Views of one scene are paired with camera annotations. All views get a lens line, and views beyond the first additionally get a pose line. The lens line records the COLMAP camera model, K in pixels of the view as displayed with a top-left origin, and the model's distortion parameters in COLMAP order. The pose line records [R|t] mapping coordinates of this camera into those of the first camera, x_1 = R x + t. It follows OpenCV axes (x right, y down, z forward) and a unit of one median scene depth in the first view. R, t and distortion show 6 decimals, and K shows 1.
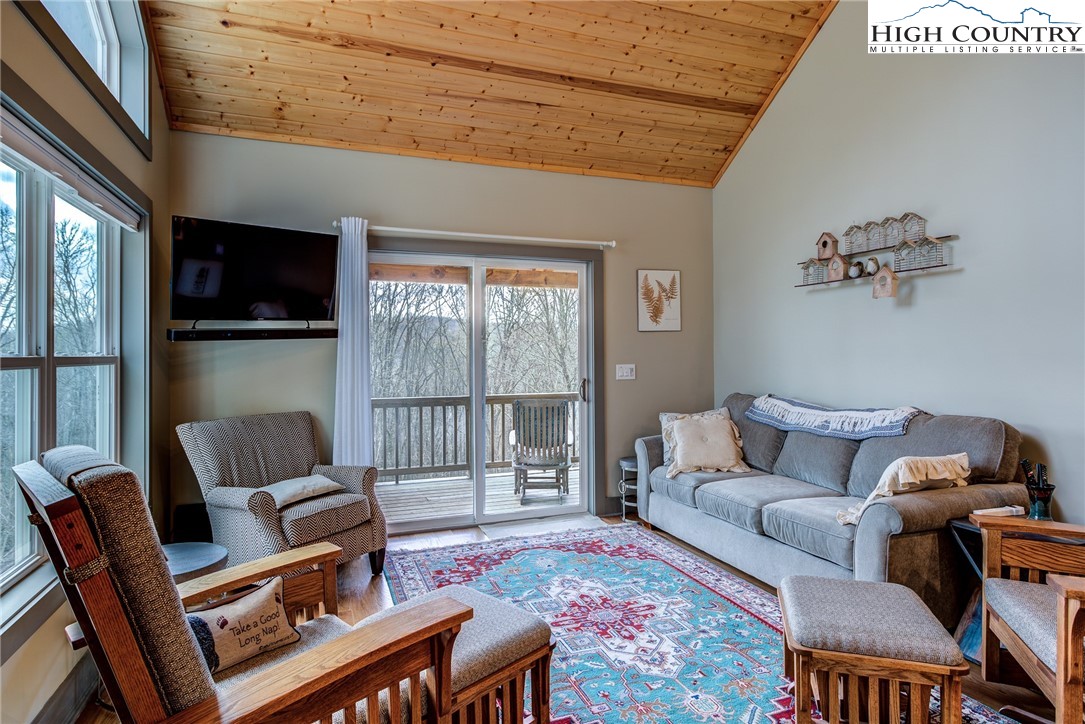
lens RADIAL K [[604.7, 0, 540.4], [0, 604.7, 345.3], [0, 0, 1]] dist [0.018037, 0.000770]
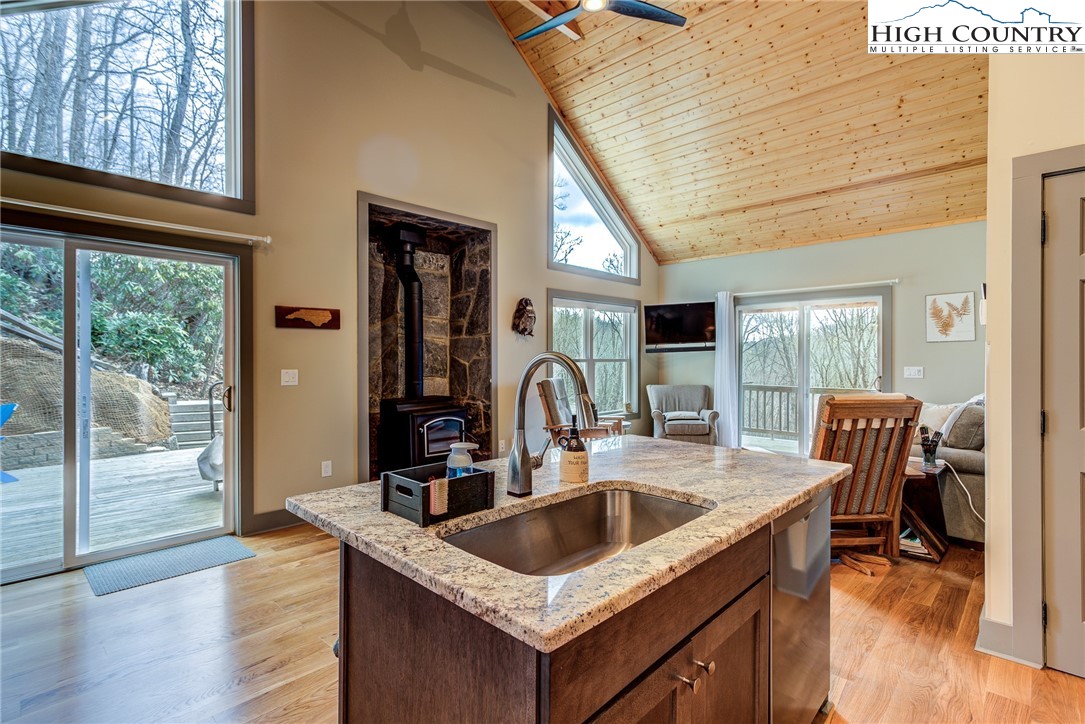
lens RADIAL K [[528.7, 0, 535.6], [0, 528.7, 360.5], [0, 0, 1]] dist [0.006050, 0.001522]
pose [[0.425730, 0.008433, -0.904811, 1.045857], [0.009781, 0.999855, 0.013922, -0.009516], [0.904797, -0.014777, 0.425586, -0.334134]]
